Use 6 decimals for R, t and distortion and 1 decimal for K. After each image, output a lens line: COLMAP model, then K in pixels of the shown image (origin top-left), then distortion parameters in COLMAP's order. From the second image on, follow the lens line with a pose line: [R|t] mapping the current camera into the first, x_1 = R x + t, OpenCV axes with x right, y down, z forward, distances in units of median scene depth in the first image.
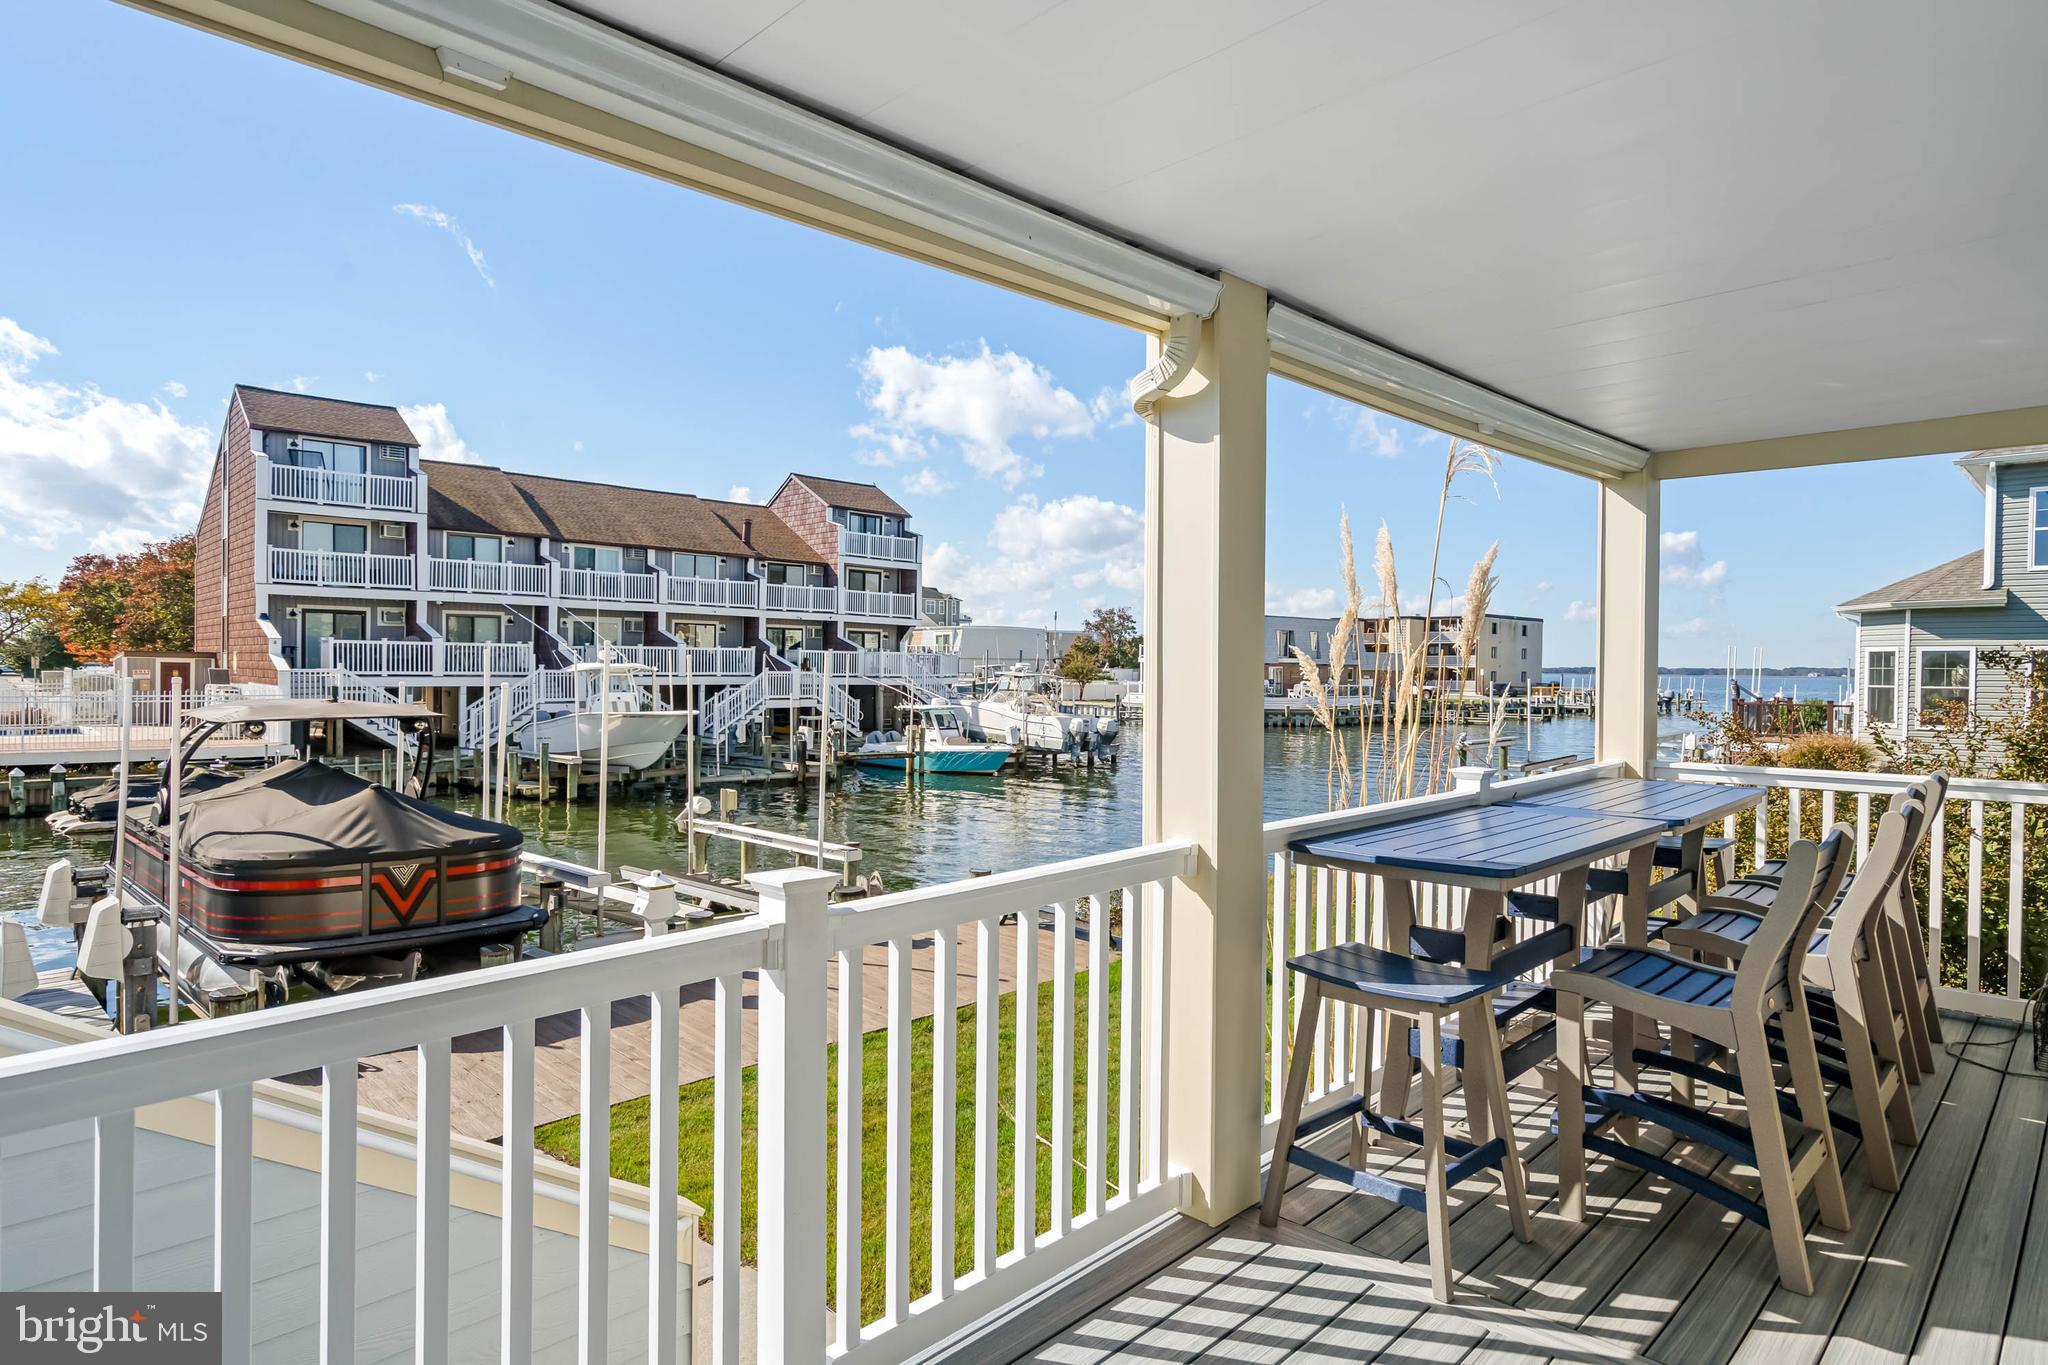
lens RADIAL K [[1115.3, 0, 1030.5], [0, 1115.3, 684.1], [0, 0, 1]] dist [0.007255, -0.001056]
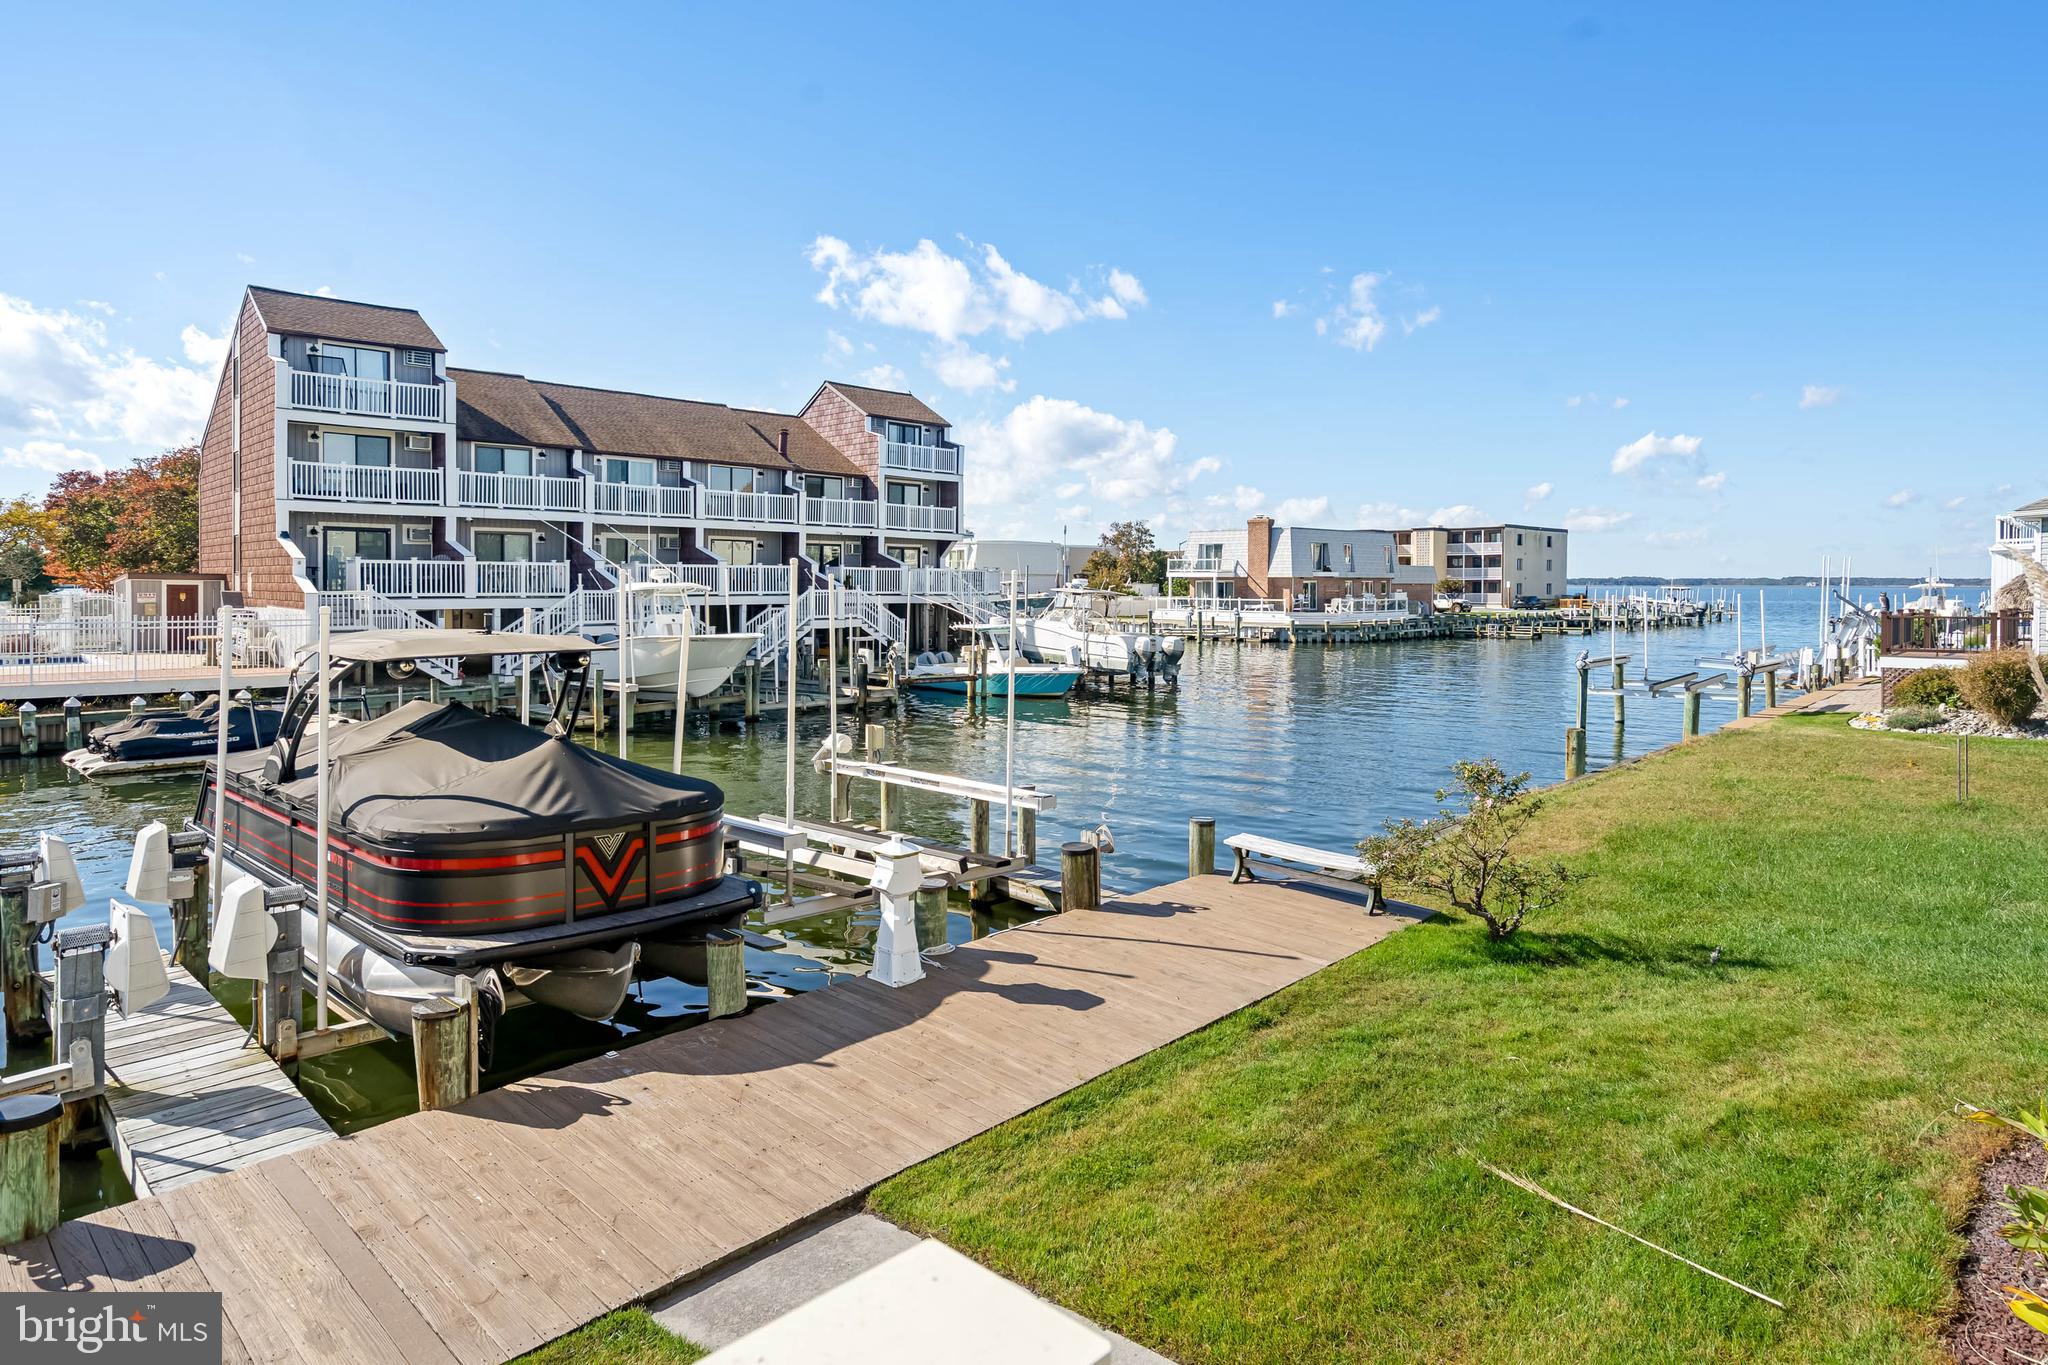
lens RADIAL K [[1115.3, 0, 1009.0], [0, 1115.3, 601.3], [0, 0, 1]] dist [0.007255, -0.001056]
pose [[0.999859, -0.007339, 0.015116, -0.090253], [0.007307, 0.999971, 0.002125, -0.002722], [-0.015131, -0.002014, 0.999883, 0.057694]]
